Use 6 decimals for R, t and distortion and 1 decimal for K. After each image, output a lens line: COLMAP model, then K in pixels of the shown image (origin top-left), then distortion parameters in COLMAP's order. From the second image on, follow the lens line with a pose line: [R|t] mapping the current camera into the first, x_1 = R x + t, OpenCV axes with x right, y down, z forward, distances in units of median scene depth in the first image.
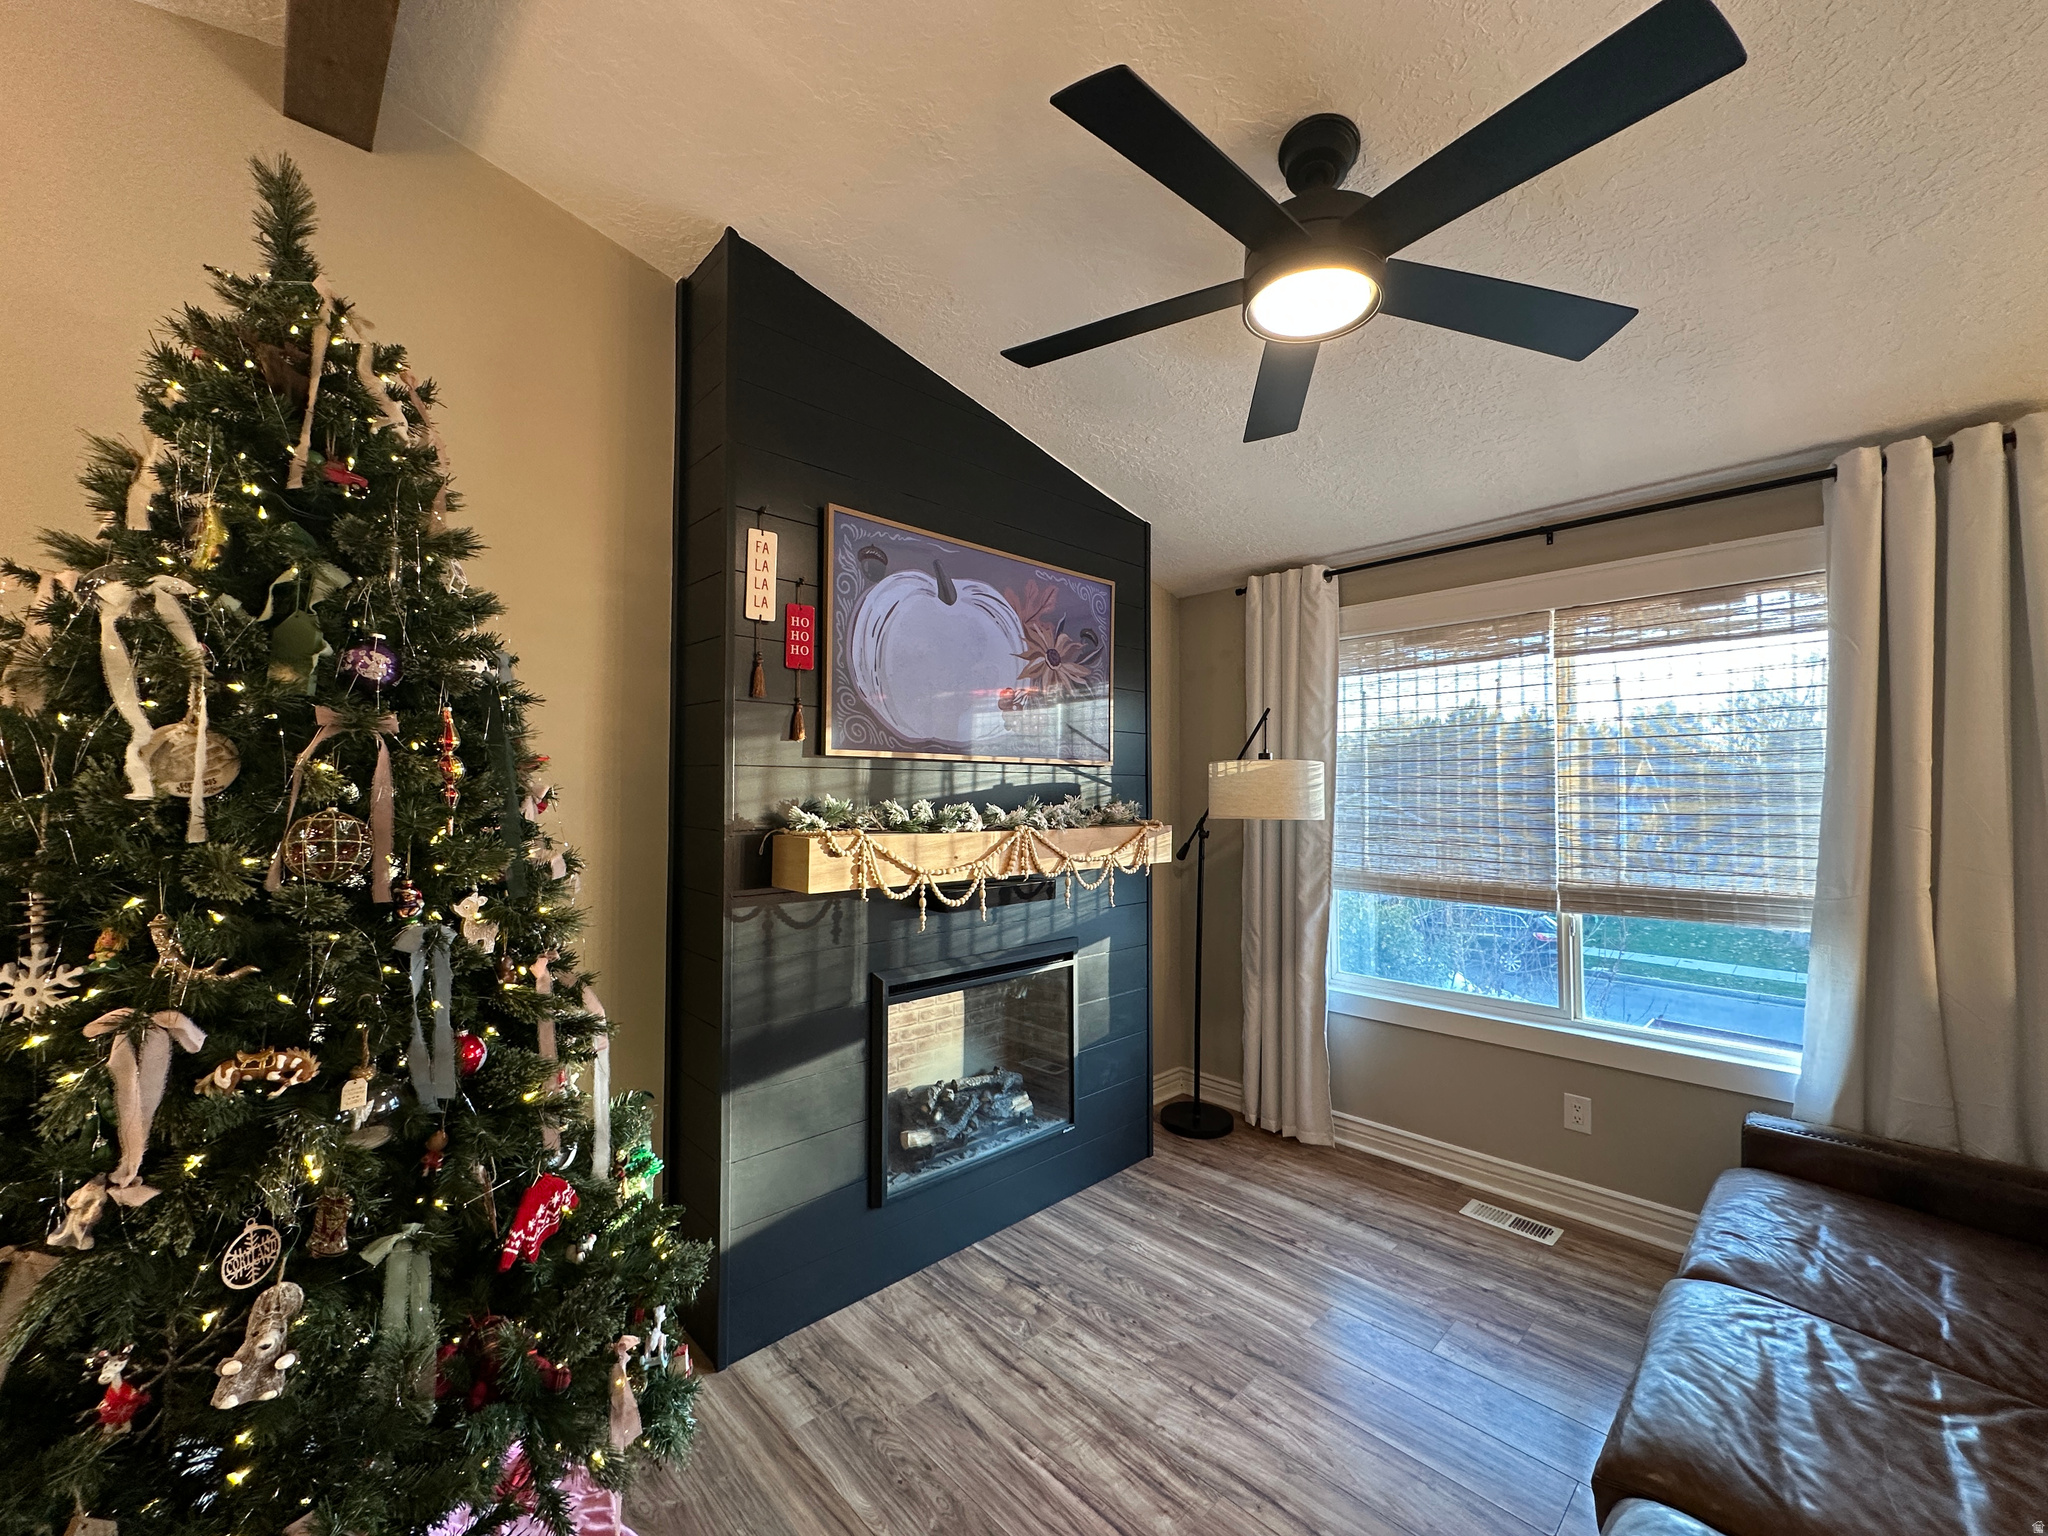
lens RADIAL K [[813.3, 0, 1026.9], [0, 813.3, 768.7], [0, 0, 1]] dist [-0.003401, 0.000786]
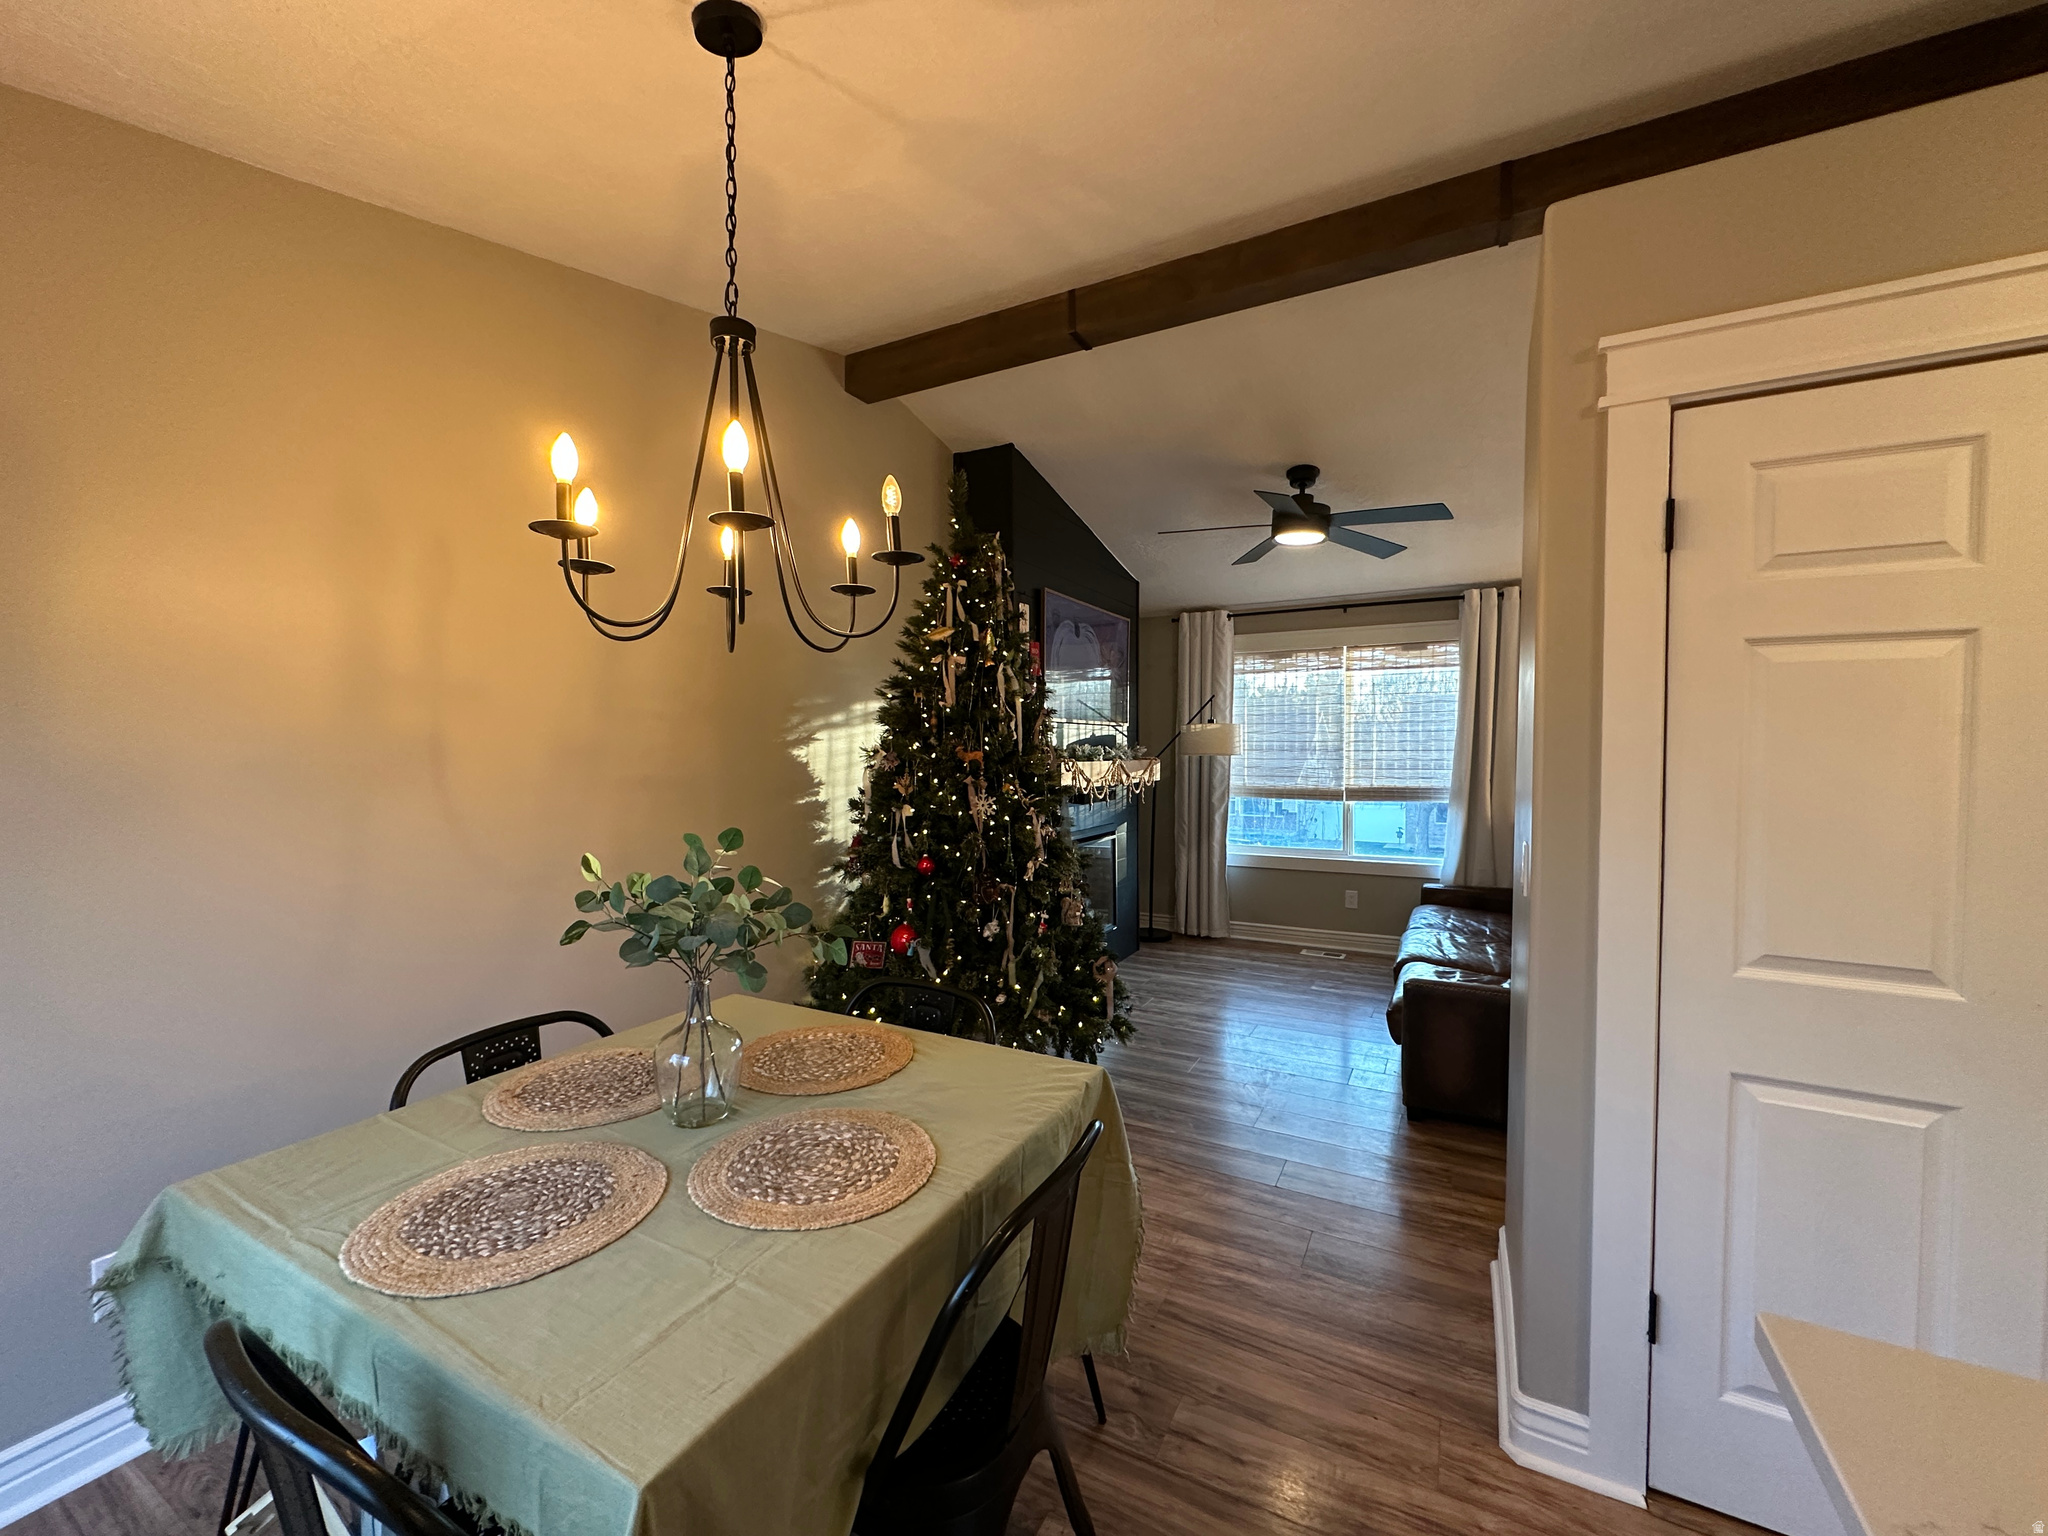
lens RADIAL K [[831.3, 0, 1019.4], [0, 831.3, 767.1], [0, 0, 1]] dist [-0.002735, 0.000021]
pose [[0.950624, -0.011508, 0.310132, -0.958015], [-0.005061, 0.998605, 0.052567, -0.010960], [-0.310304, -0.051541, 0.949239, -0.886672]]
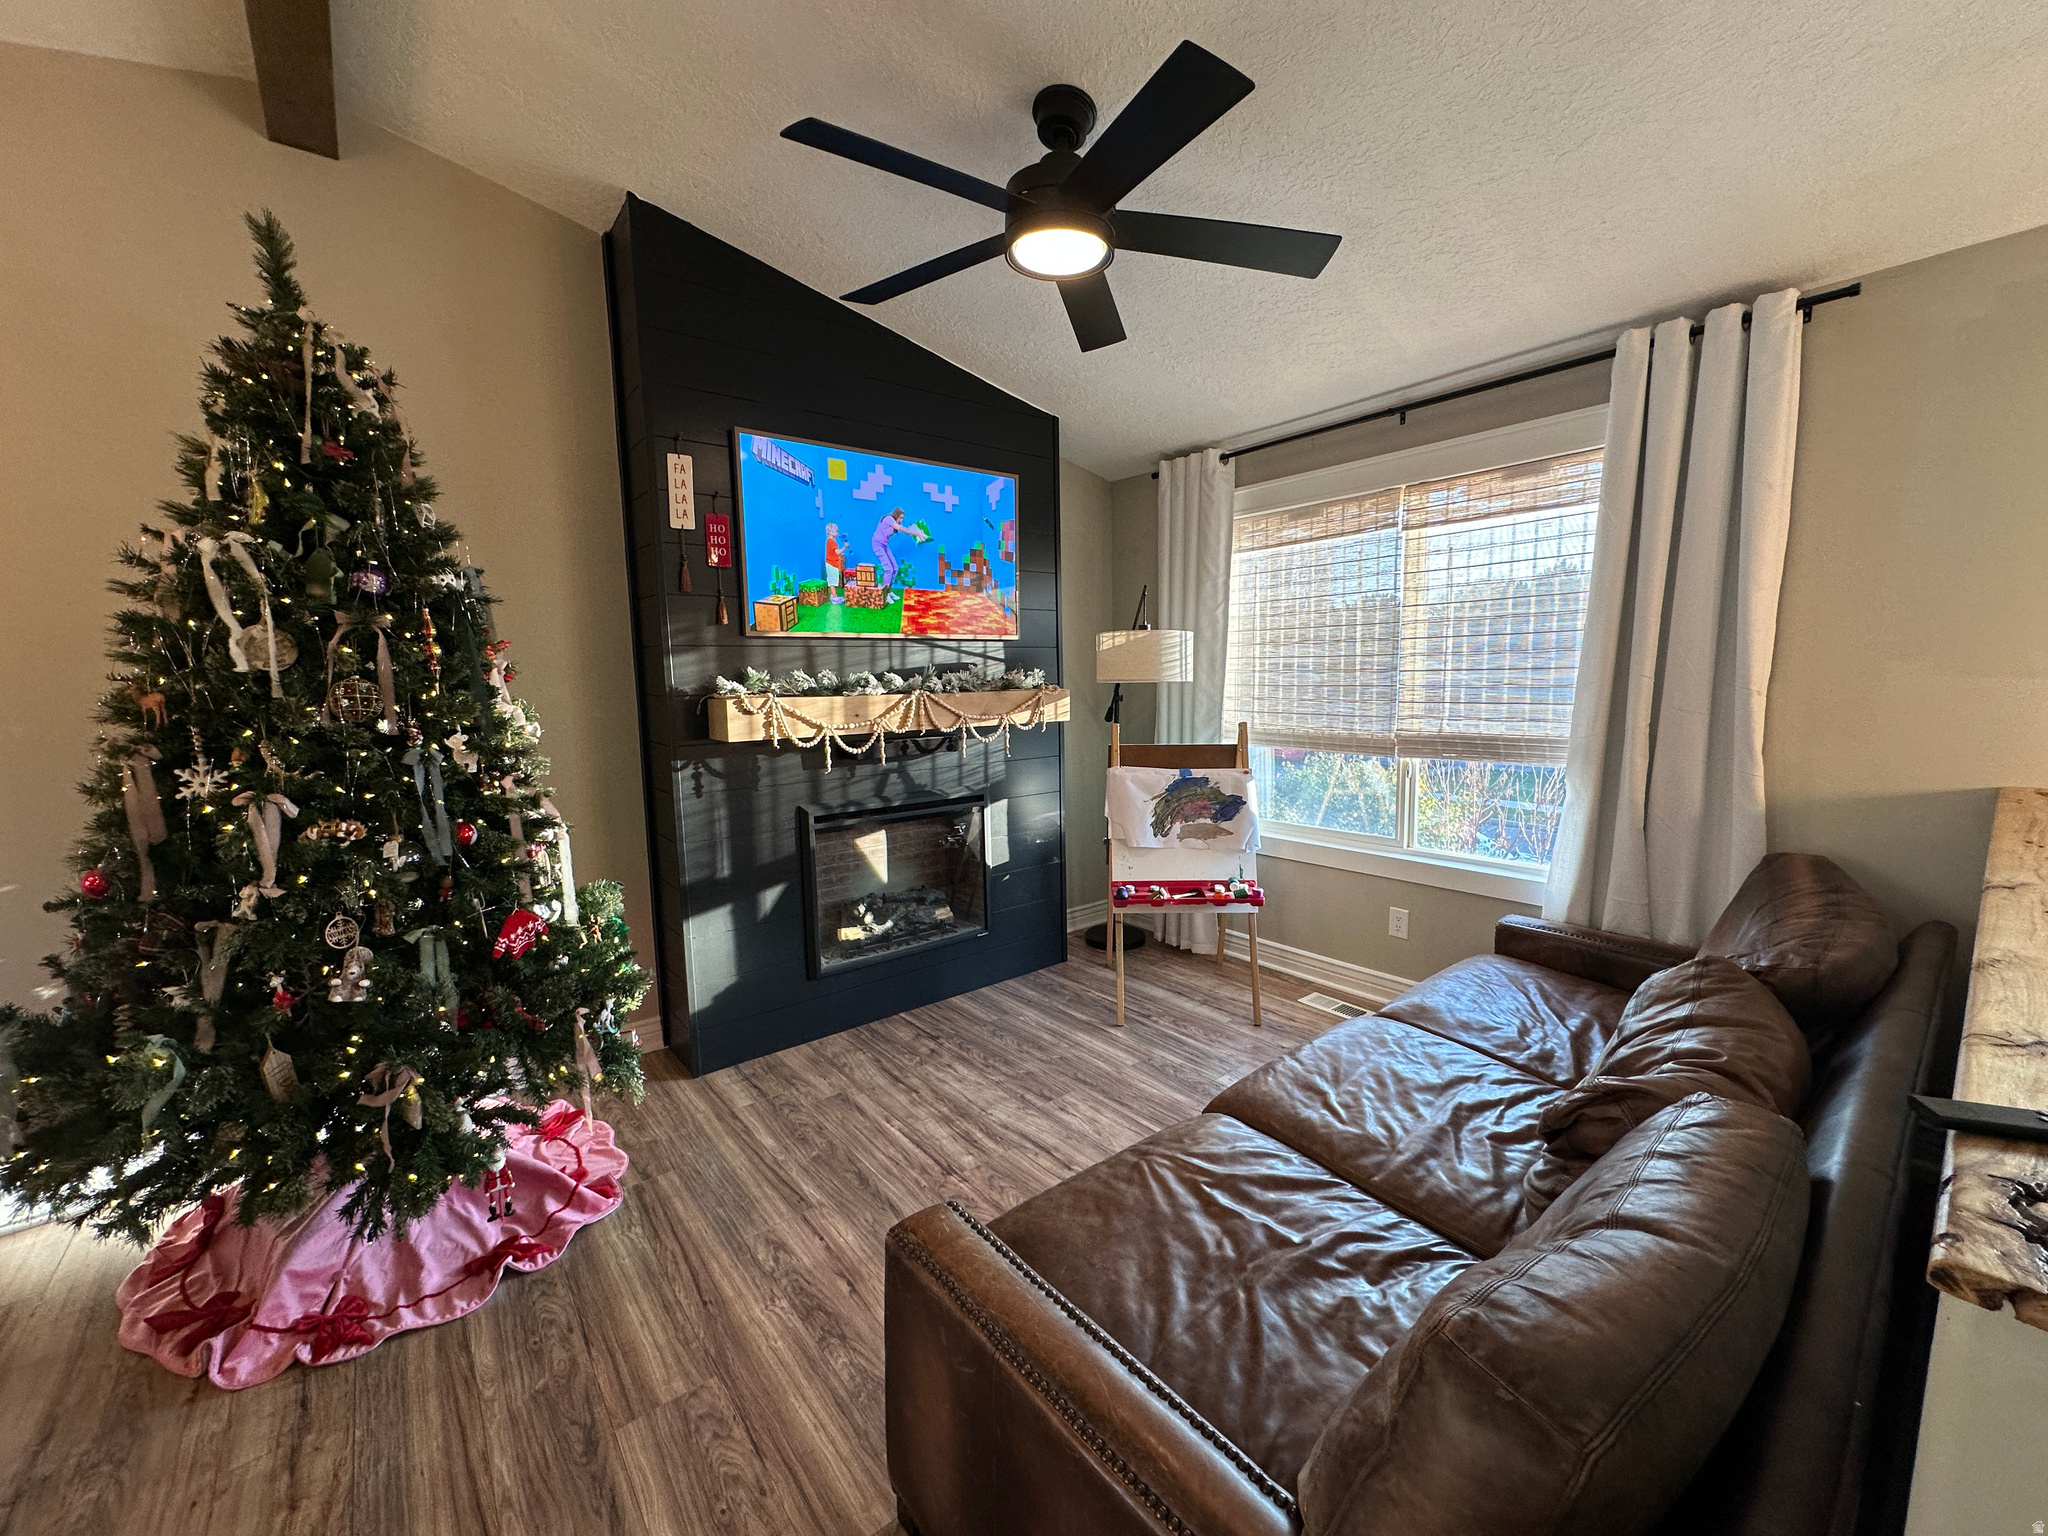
lens RADIAL K [[816.0, 0, 1030.8], [0, 816.0, 770.3], [0, 0, 1]] dist [-0.001869, -0.000243]
pose [[0.996042, -0.011083, -0.088192, 0.318185], [0.024002, 0.988873, 0.146814, 0.015048], [0.085583, -0.148350, 0.985225, -0.257639]]
